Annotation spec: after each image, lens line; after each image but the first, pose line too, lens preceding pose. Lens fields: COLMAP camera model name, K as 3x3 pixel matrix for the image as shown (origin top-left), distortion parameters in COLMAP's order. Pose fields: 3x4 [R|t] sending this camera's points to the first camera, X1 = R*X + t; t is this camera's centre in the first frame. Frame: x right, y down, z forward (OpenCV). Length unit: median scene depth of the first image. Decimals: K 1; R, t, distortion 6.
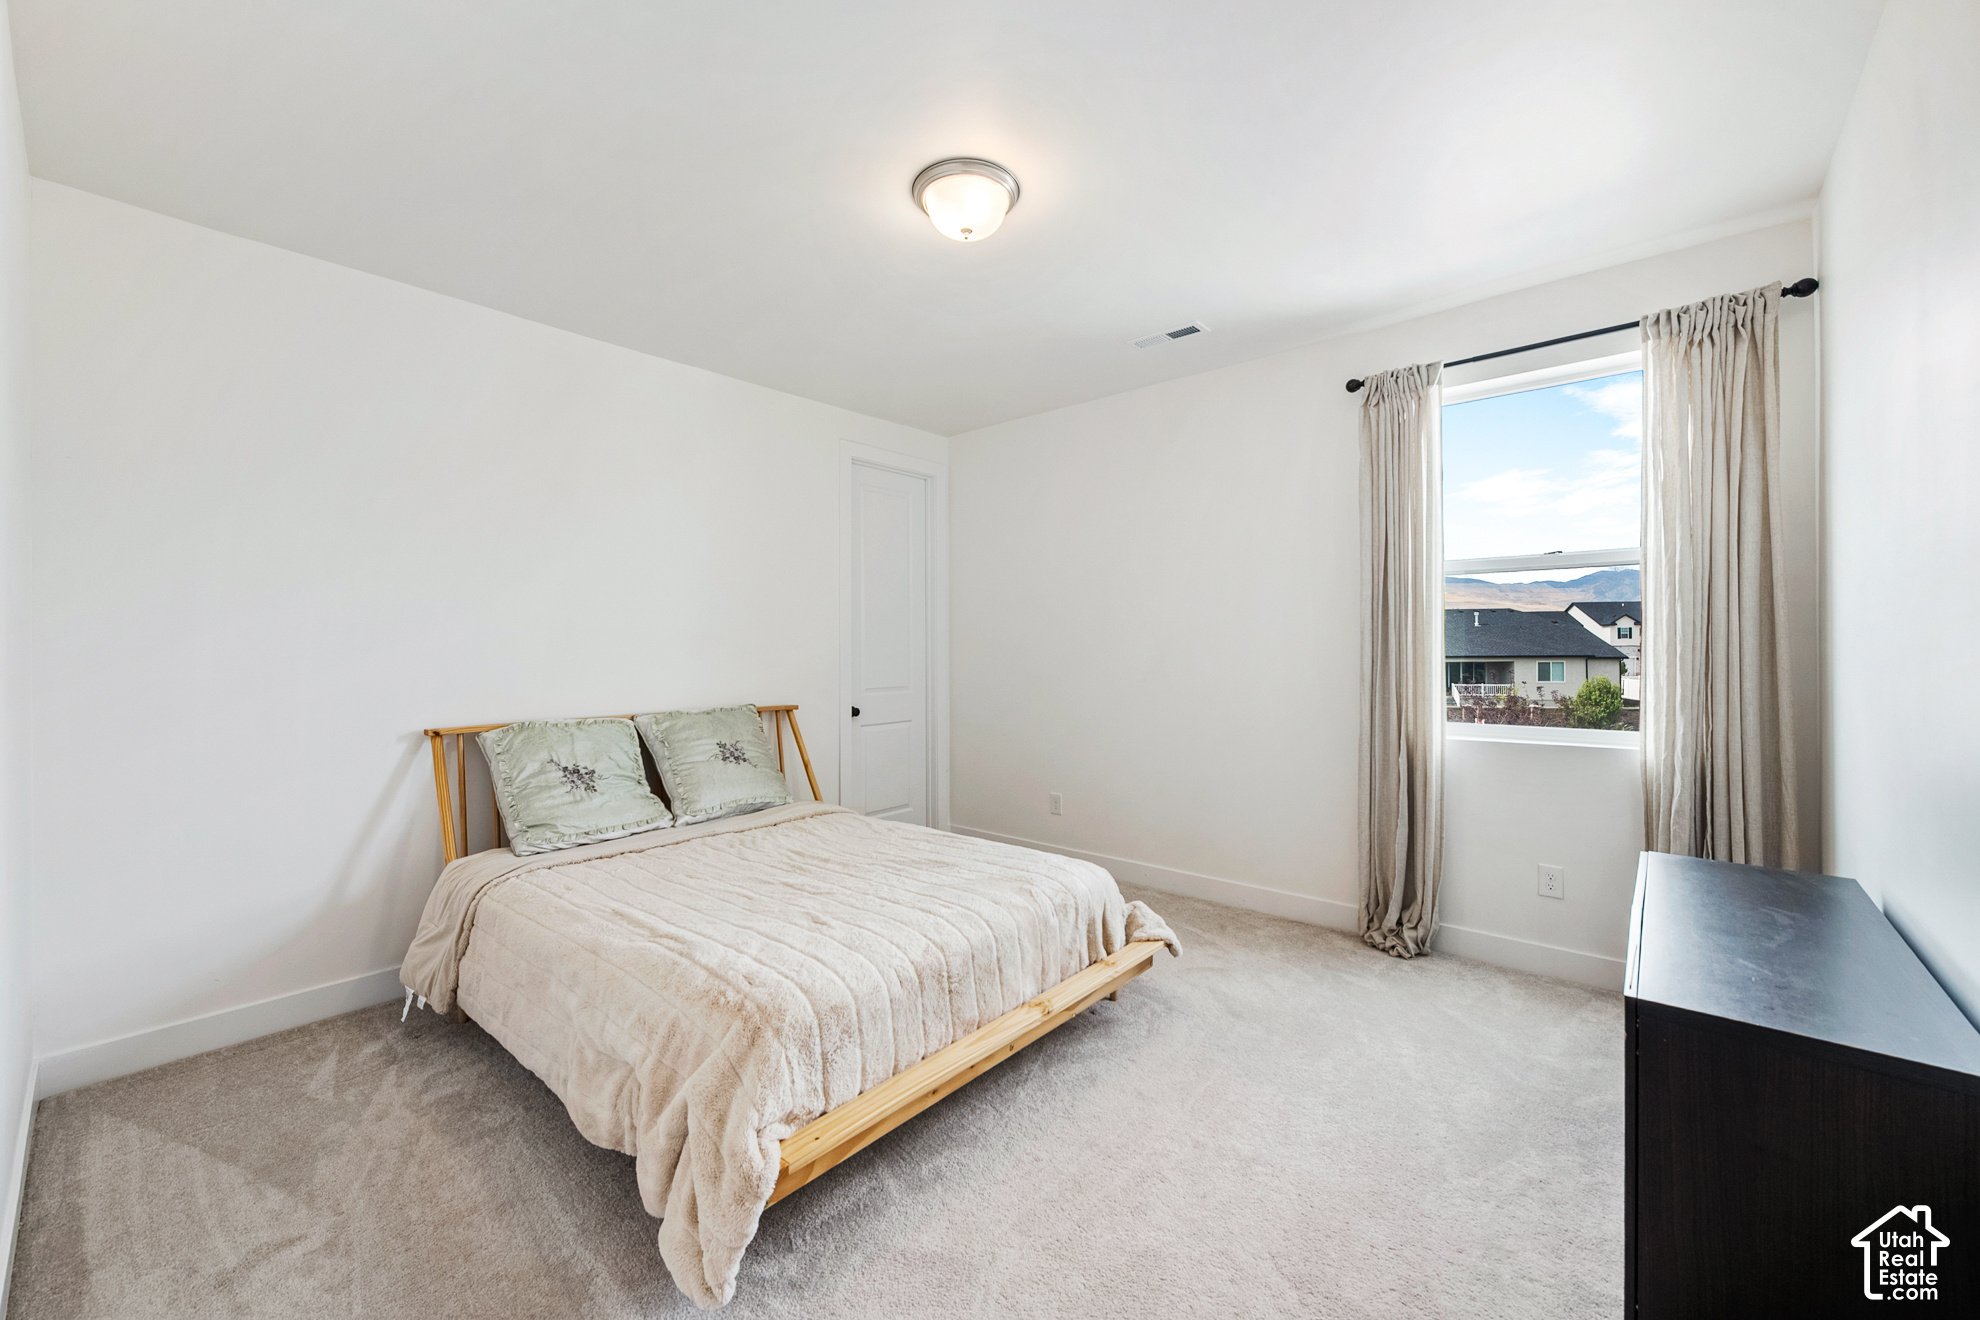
lens RADIAL K [[769.5, 0, 987.7], [0, 769.5, 654.0], [0, 0, 1]] dist [-0.000655, -0.000209]
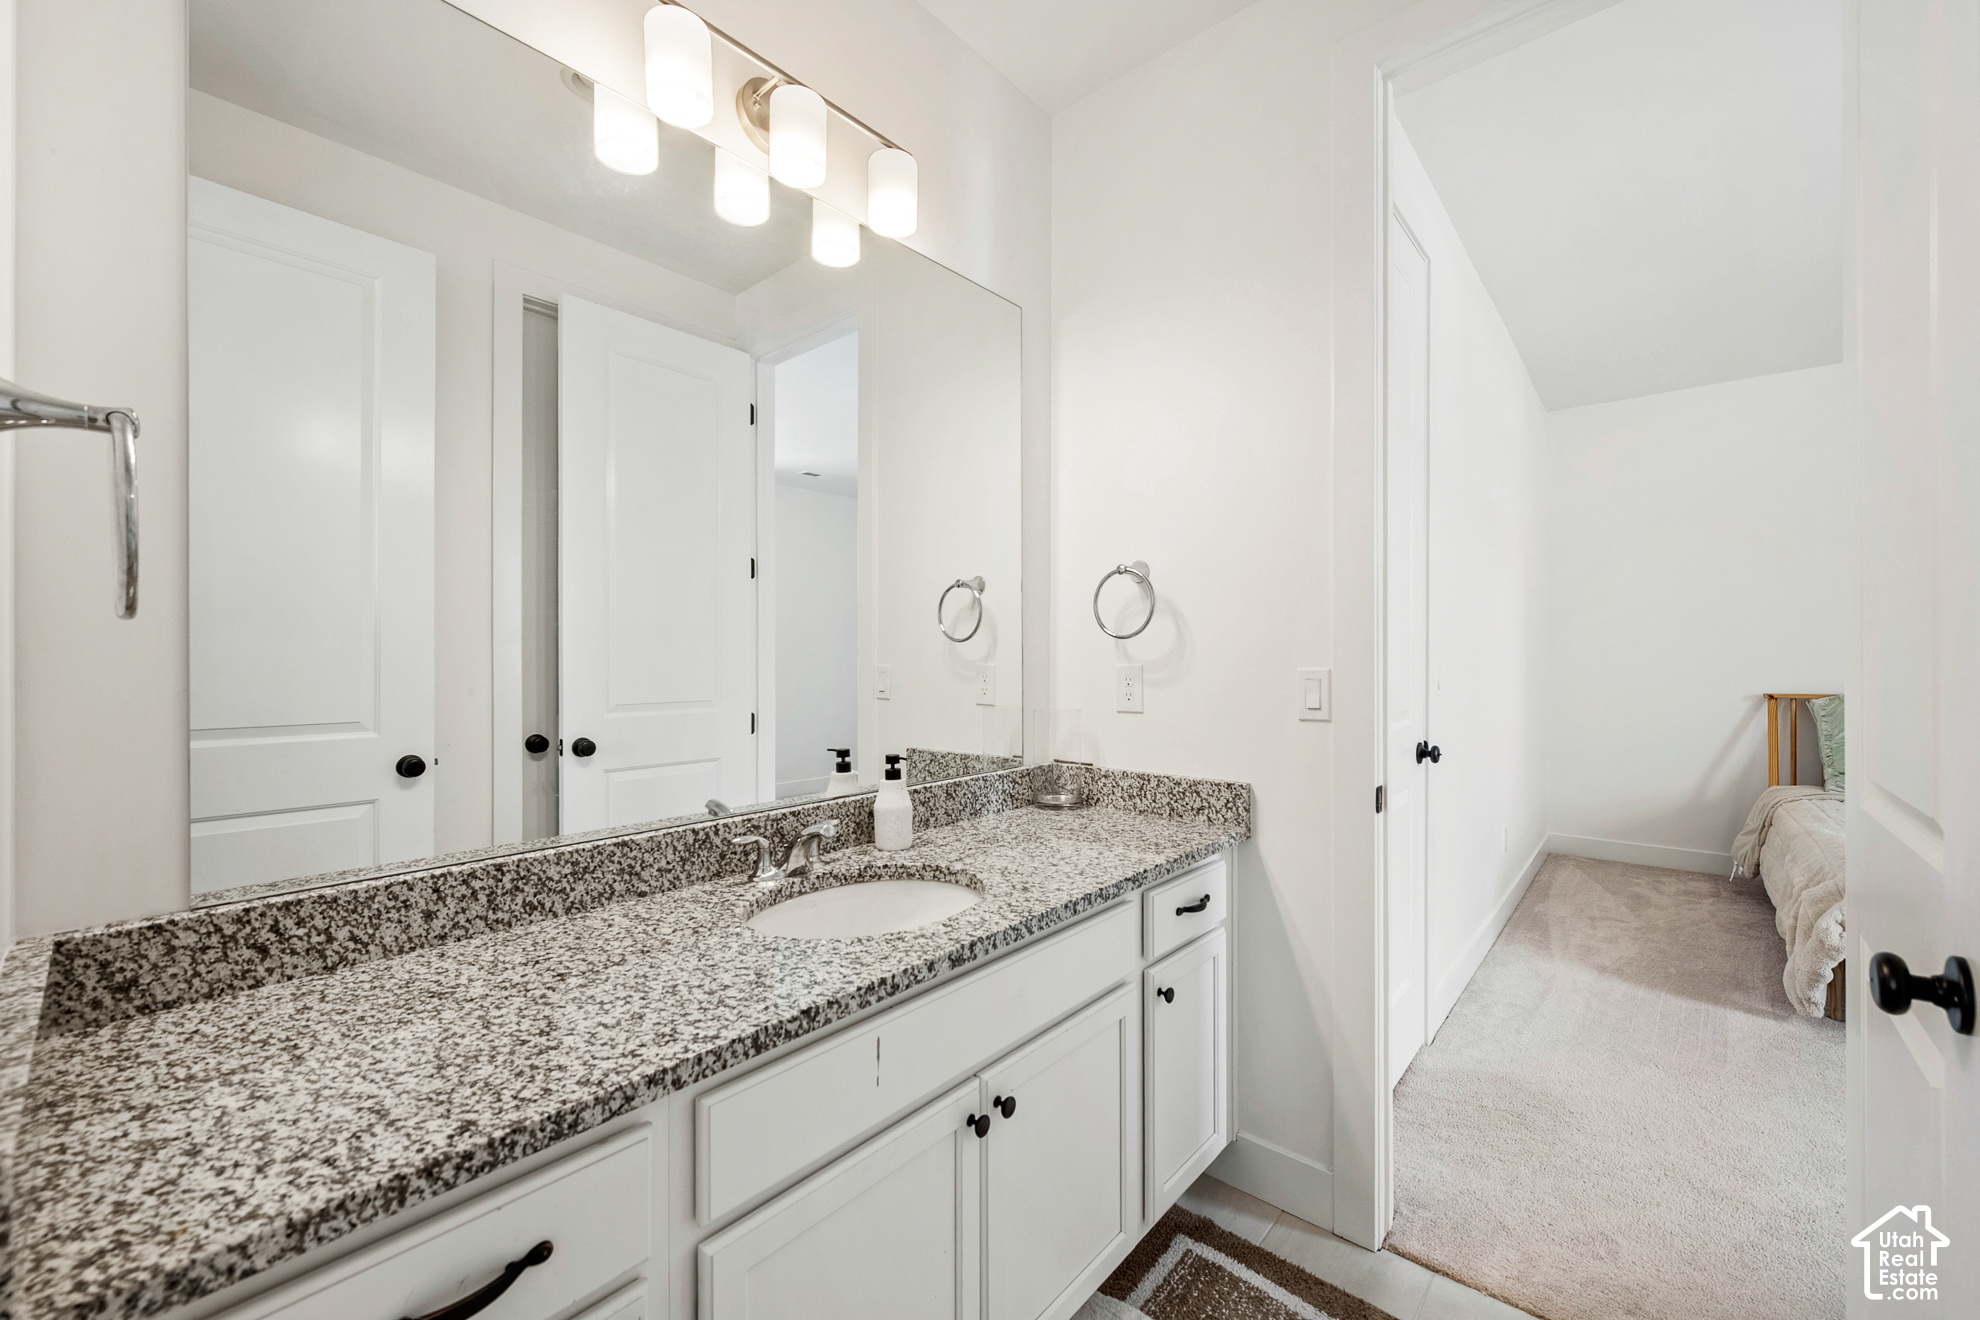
lens RADIAL K [[769.5, 0, 987.7], [0, 769.5, 654.0], [0, 0, 1]] dist [-0.000655, -0.000209]
pose [[-0.005122, 0.004810, -0.999975, 0.700333], [-0.004874, 0.999976, 0.004835, 0.028900], [0.999975, 0.004899, -0.005098, -0.416509]]
